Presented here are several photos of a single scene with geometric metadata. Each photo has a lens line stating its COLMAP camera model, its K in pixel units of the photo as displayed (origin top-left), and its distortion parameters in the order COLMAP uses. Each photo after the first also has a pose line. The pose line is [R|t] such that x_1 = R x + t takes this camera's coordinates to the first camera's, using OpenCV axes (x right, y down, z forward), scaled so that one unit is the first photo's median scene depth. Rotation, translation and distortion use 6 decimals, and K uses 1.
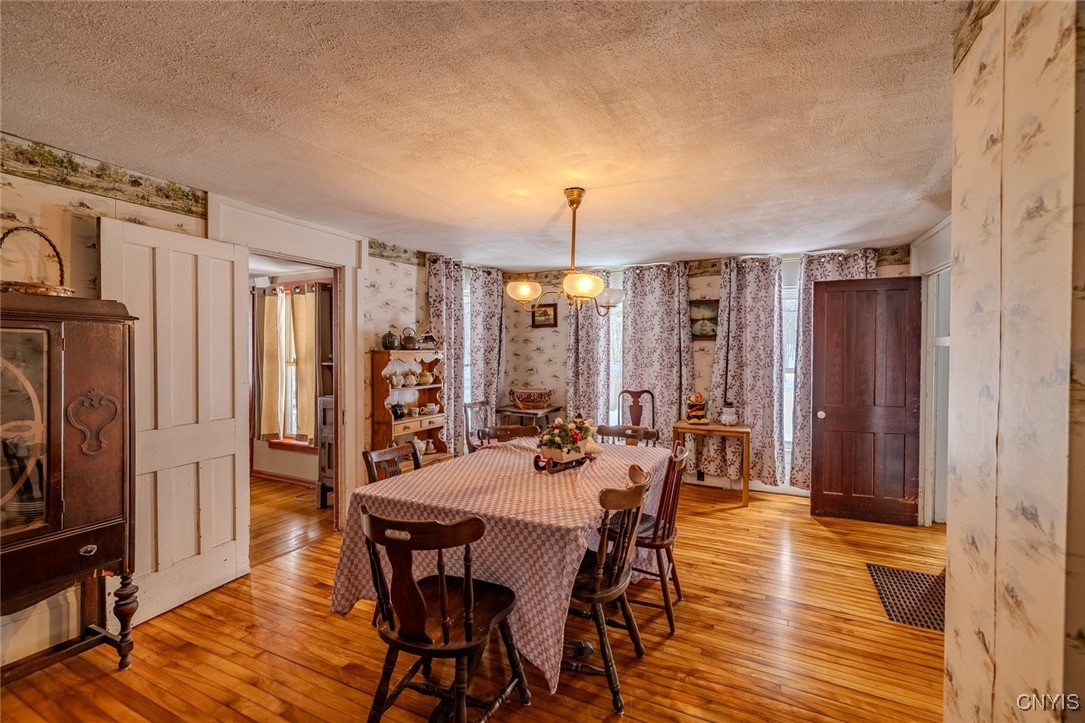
lens RADIAL K [[481.1, 0, 540.4], [0, 481.1, 360.2], [0, 0, 1]] dist [-0.001597, 0.000036]
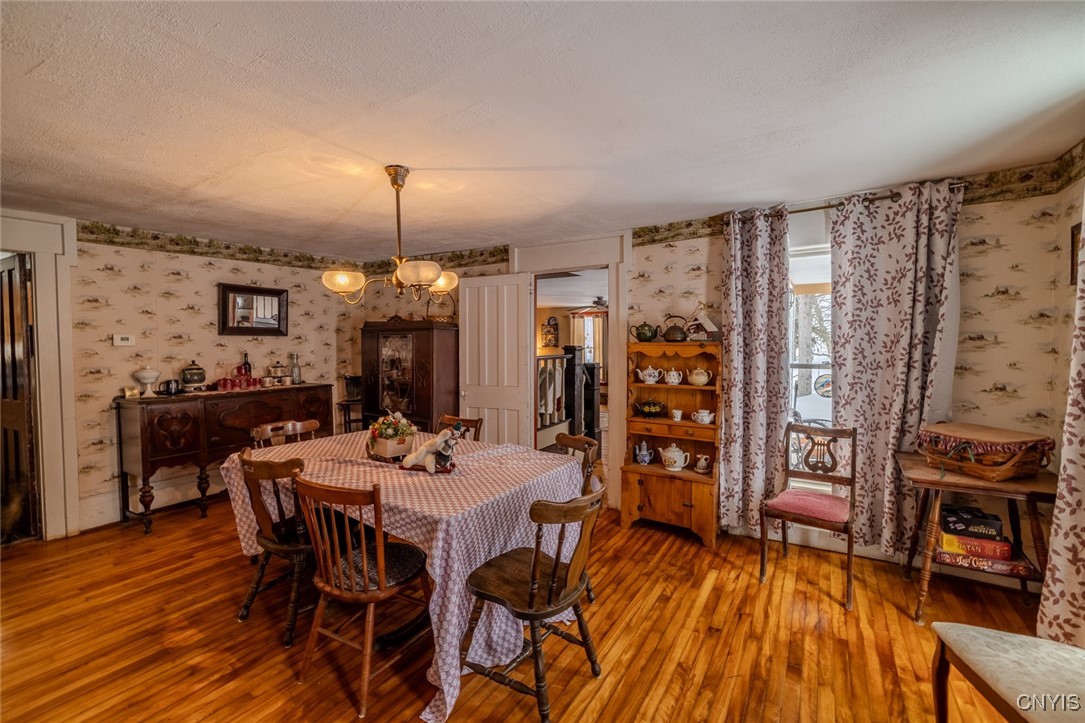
lens RADIAL K [[481.1, 0, 540.6], [0, 481.1, 357.1], [0, 0, 1]] dist [-0.001597, 0.000036]
pose [[-0.087861, 0.027697, -0.995748, 0.580733], [-0.014852, 0.999466, 0.029111, -0.015836], [0.996022, 0.017347, -0.087403, 0.813274]]
